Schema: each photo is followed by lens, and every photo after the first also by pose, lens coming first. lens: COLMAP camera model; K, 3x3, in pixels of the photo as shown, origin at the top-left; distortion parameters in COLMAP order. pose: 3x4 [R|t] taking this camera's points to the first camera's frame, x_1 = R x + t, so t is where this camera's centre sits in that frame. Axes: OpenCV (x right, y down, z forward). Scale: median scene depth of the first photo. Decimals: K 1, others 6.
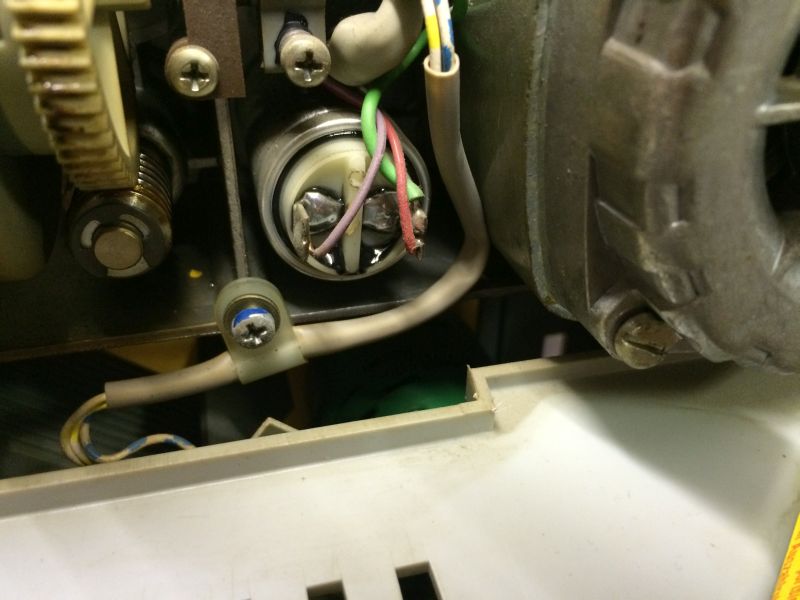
lens RADIAL K [[698.9, 0, 406.1], [0, 698.9, 299.5], [0, 0, 1]] dist [0.070978, -0.132398]
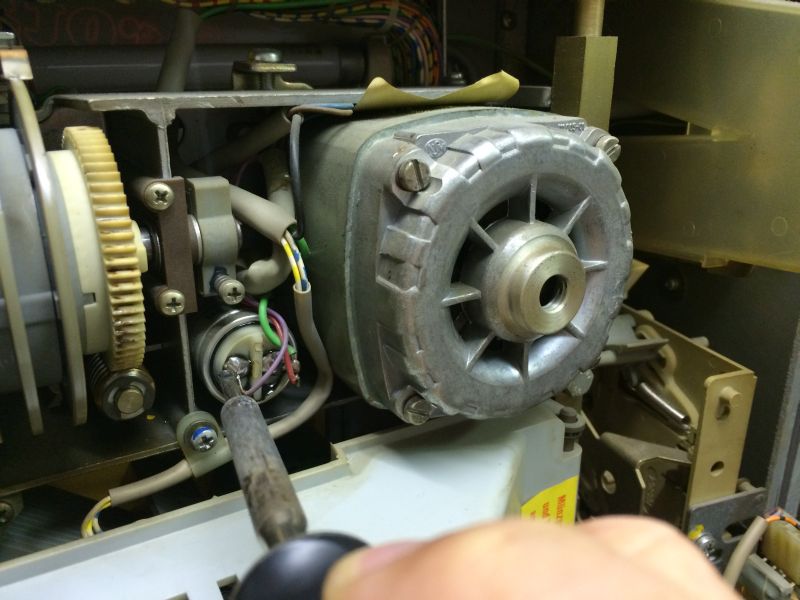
lens RADIAL K [[698.9, 0, 405.5], [0, 698.9, 306.1], [0, 0, 1]] dist [0.070978, -0.132398]
pose [[0.960010, -0.098997, 0.261880, -0.180853], [0.148191, 0.973296, -0.175312, 0.107882], [-0.237531, 0.207110, 0.949044, -0.902446]]
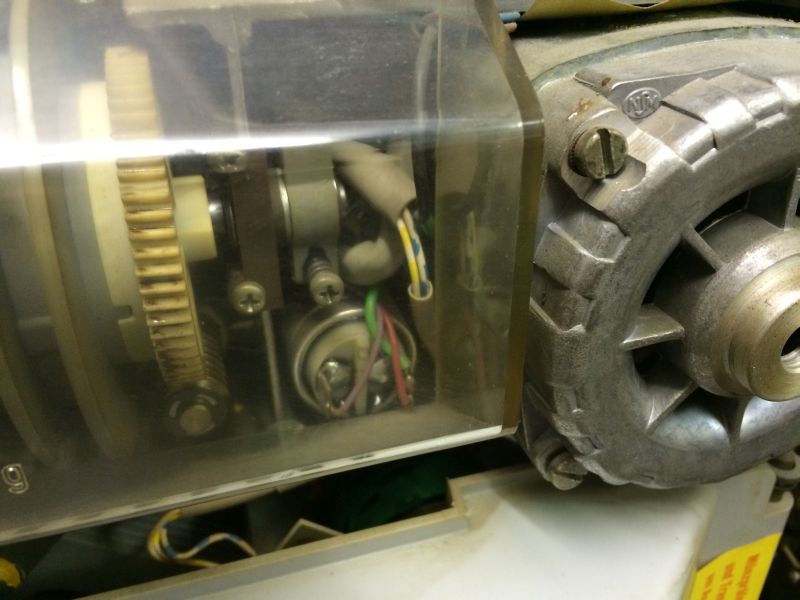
lens RADIAL K [[698.9, 0, 412.1], [0, 698.9, 302.6], [0, 0, 1]] dist [0.070978, -0.132398]
pose [[0.998883, -0.040611, 0.024167, -0.002812], [0.040711, 0.999164, -0.003656, -0.276255], [-0.023998, 0.004635, 0.999701, -0.416347]]
